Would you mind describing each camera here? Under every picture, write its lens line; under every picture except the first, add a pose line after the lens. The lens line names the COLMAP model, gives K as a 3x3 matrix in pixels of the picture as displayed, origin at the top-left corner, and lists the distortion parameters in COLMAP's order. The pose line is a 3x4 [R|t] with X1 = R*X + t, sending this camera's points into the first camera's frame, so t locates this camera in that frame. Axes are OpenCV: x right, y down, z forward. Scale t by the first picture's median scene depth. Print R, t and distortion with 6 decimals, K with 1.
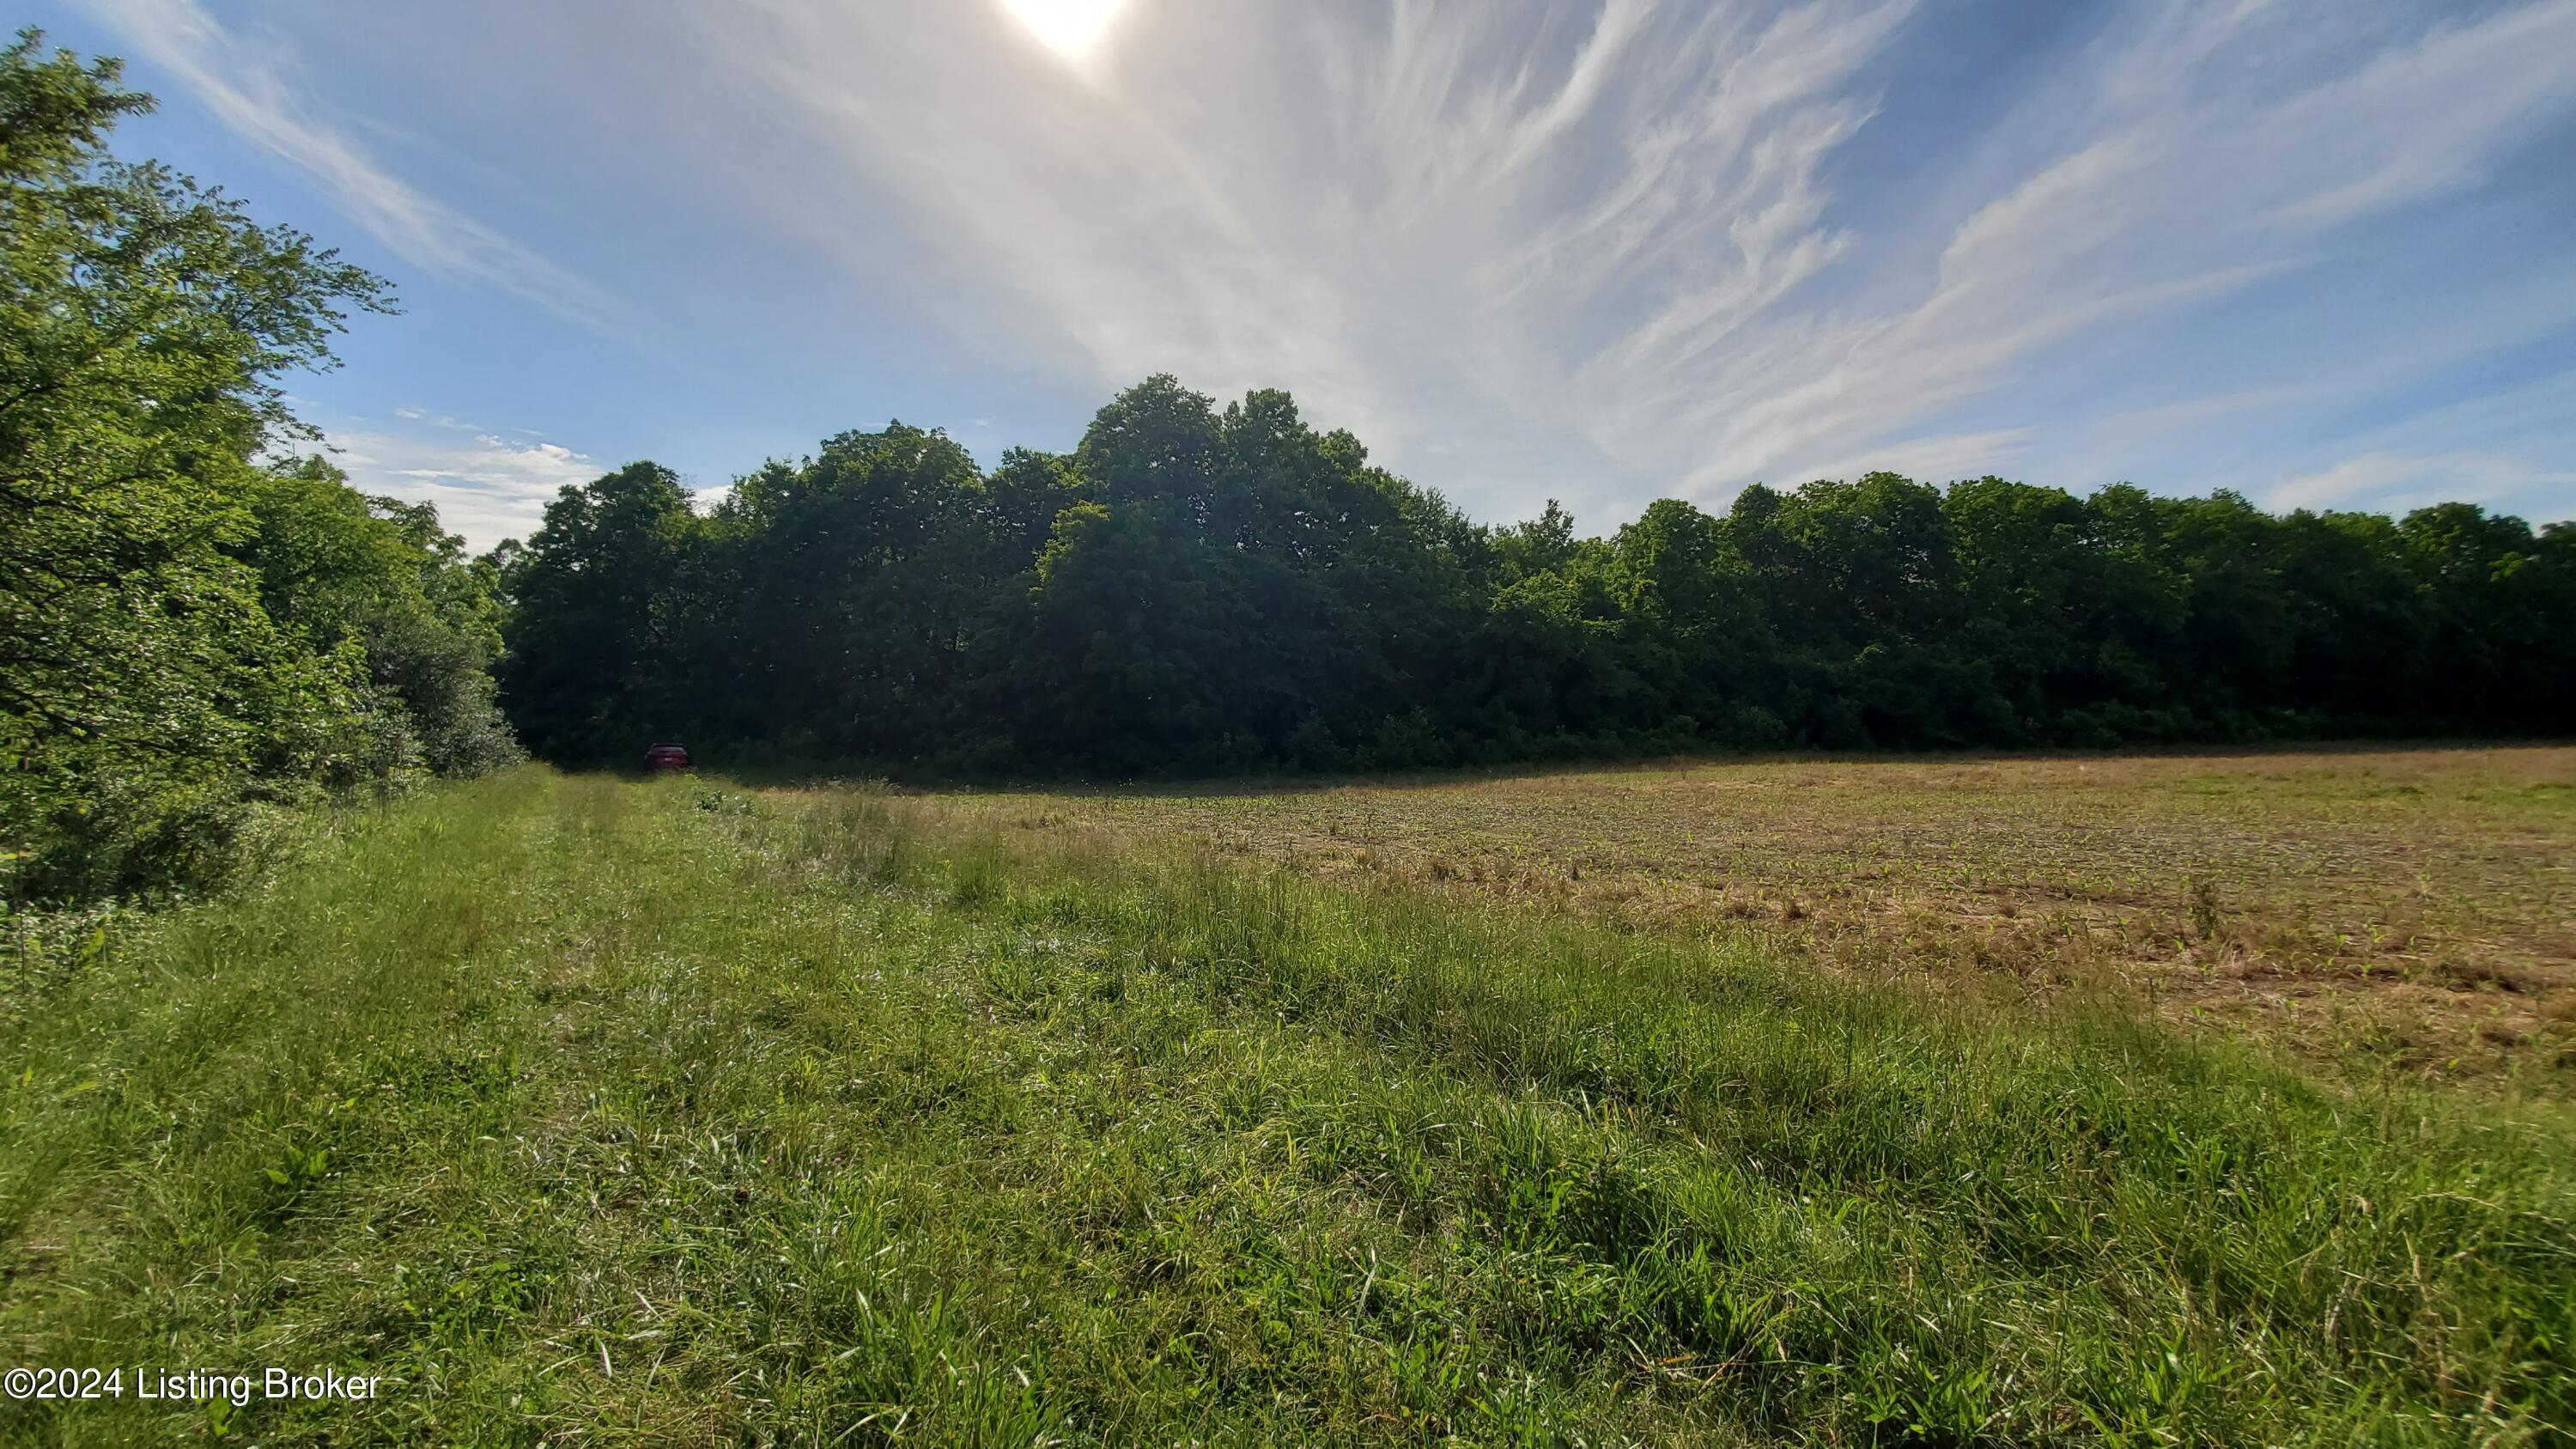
lens RADIAL K [[1049.3, 0, 1285.0], [0, 1049.3, 736.0], [0, 0, 1]] dist [0.015678, -0.000005]
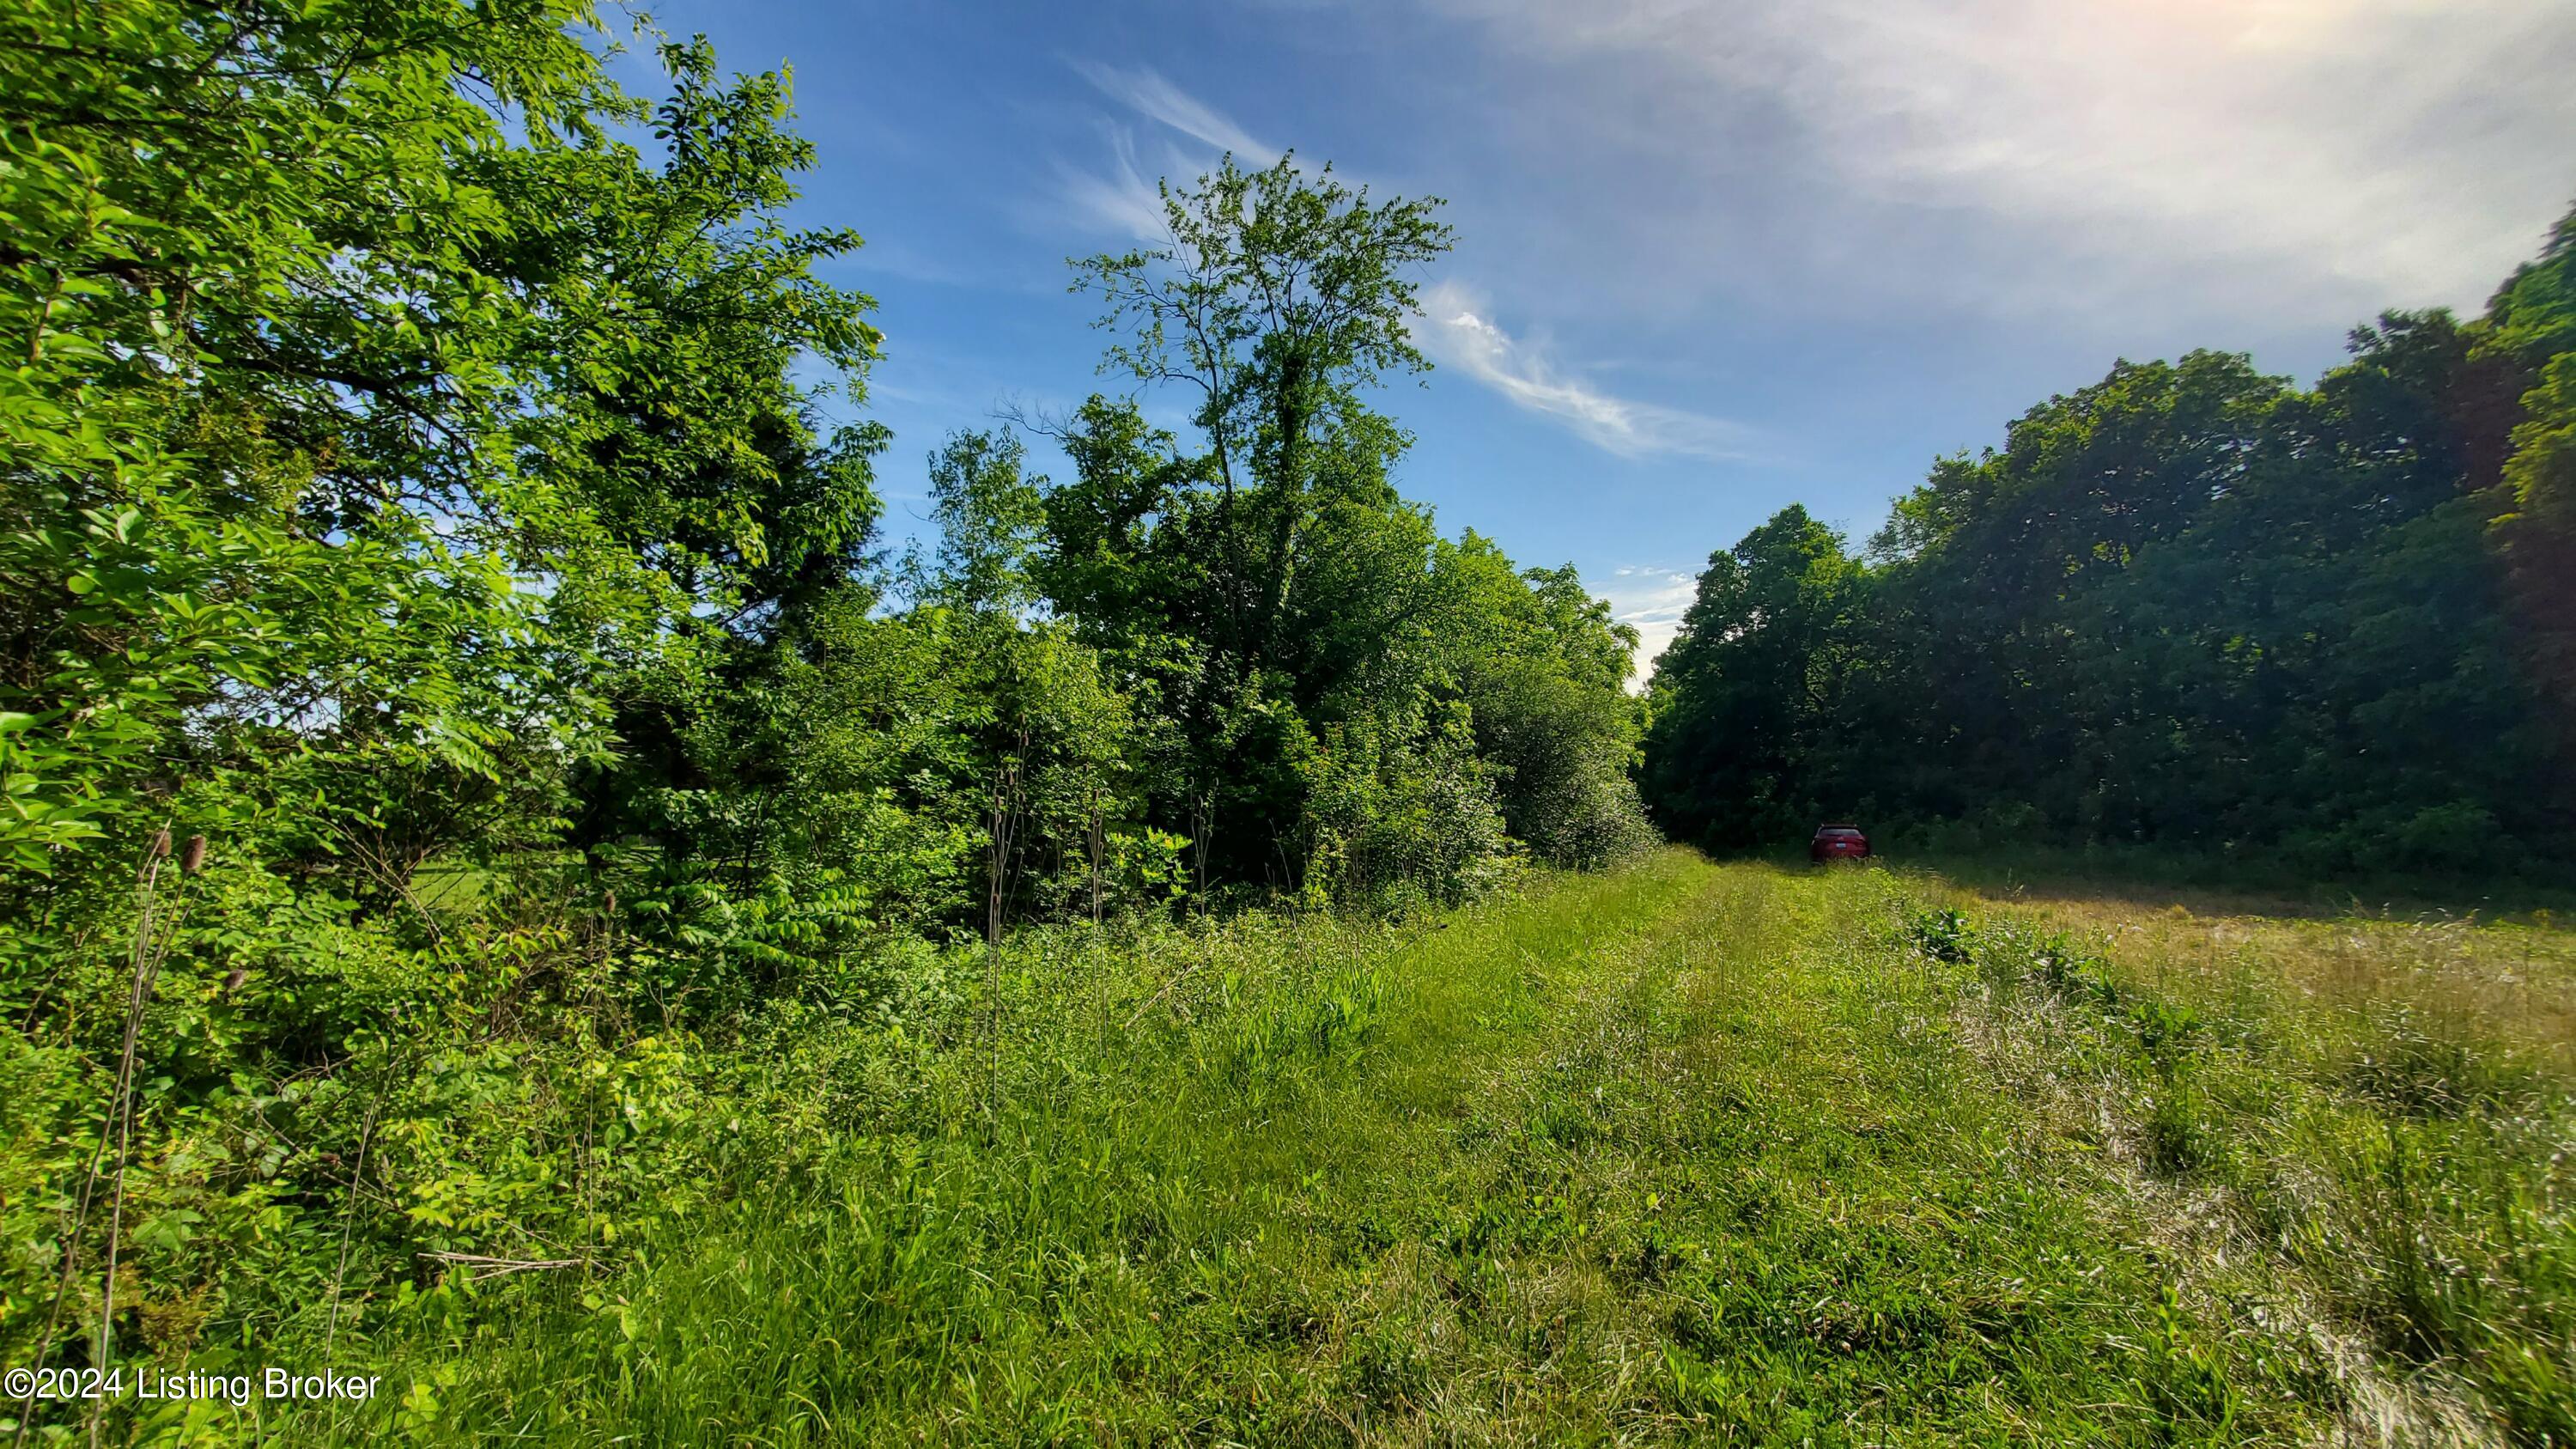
lens RADIAL K [[1036.4, 0, 1292.4], [0, 1036.4, 716.4], [0, 0, 1]] dist [0.012785, -0.000013]
pose [[0.529725, -0.102133, -0.841998, -0.112910], [0.015782, 0.993739, -0.110611, 0.005074], [0.848022, 0.045305, 0.528020, 0.195962]]
